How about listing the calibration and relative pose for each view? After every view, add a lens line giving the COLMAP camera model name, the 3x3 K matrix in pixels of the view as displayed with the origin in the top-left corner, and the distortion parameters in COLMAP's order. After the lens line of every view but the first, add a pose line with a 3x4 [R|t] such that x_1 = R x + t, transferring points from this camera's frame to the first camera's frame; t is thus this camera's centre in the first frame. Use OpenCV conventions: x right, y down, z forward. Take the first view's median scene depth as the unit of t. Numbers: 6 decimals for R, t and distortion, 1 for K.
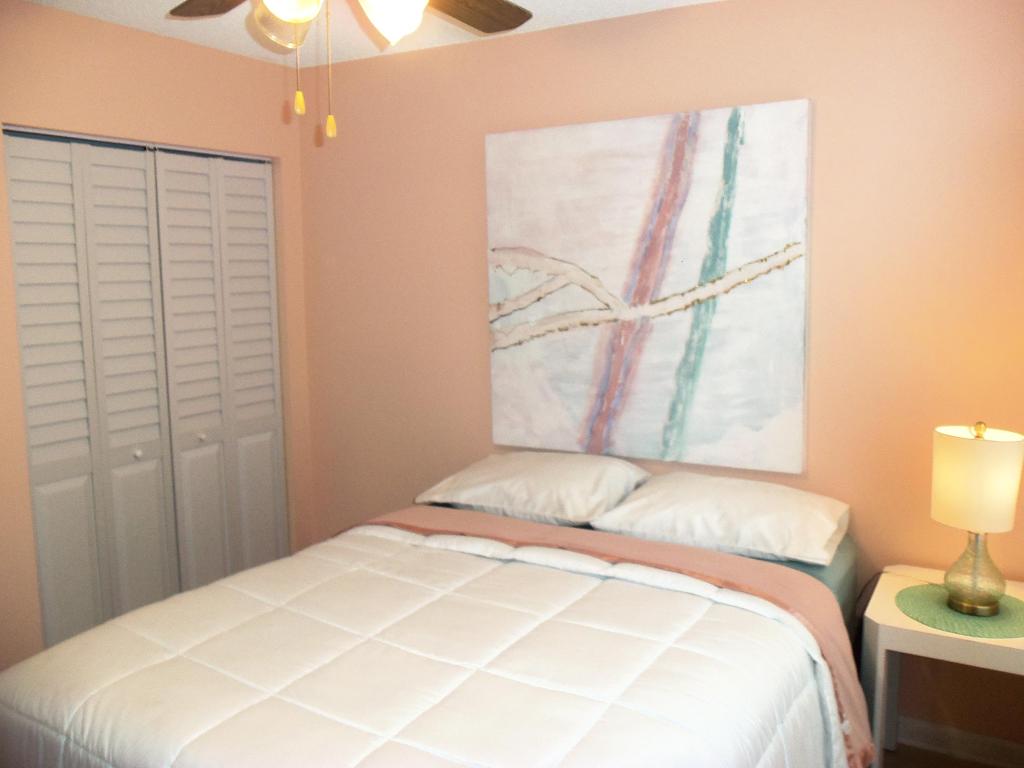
lens RADIAL K [[875.3, 0, 511.9], [0, 875.3, 378.3], [0, 0, 1]] dist [-0.029883, 0.017359]
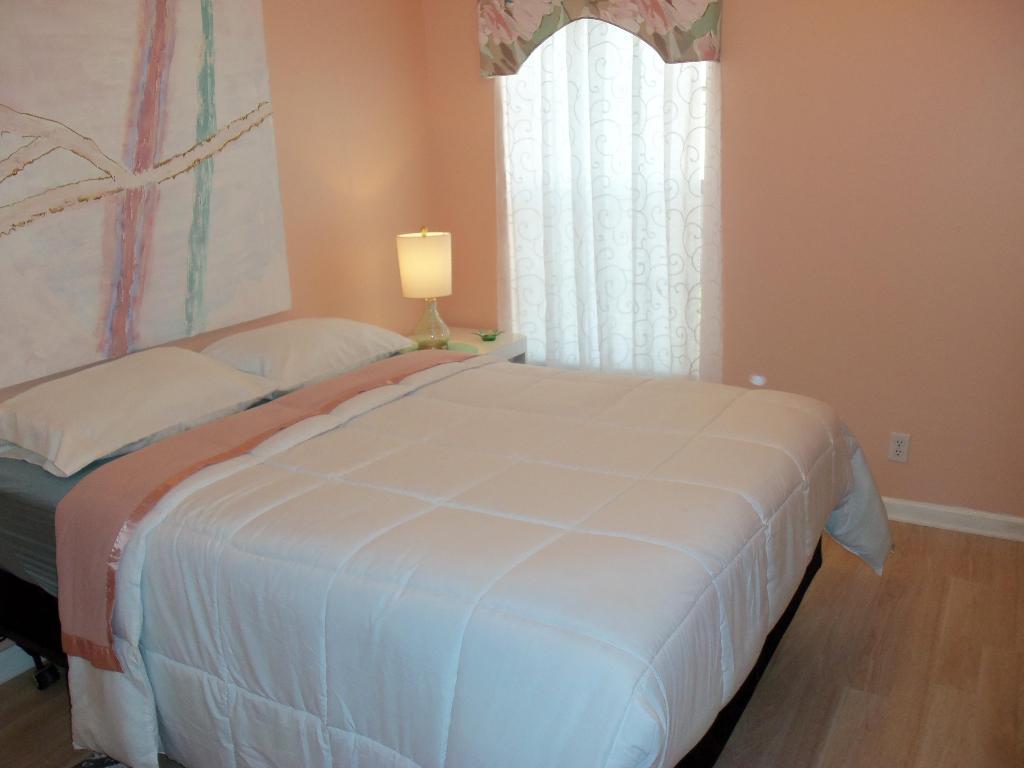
lens RADIAL K [[875.3, 0, 512.2], [0, 875.3, 388.2], [0, 0, 1]] dist [-0.029883, 0.017359]
pose [[-0.010767, -0.266029, 0.963905, -0.773115], [0.165920, 0.950123, 0.264079, -0.045160], [-0.986080, 0.162775, 0.033909, 0.649133]]
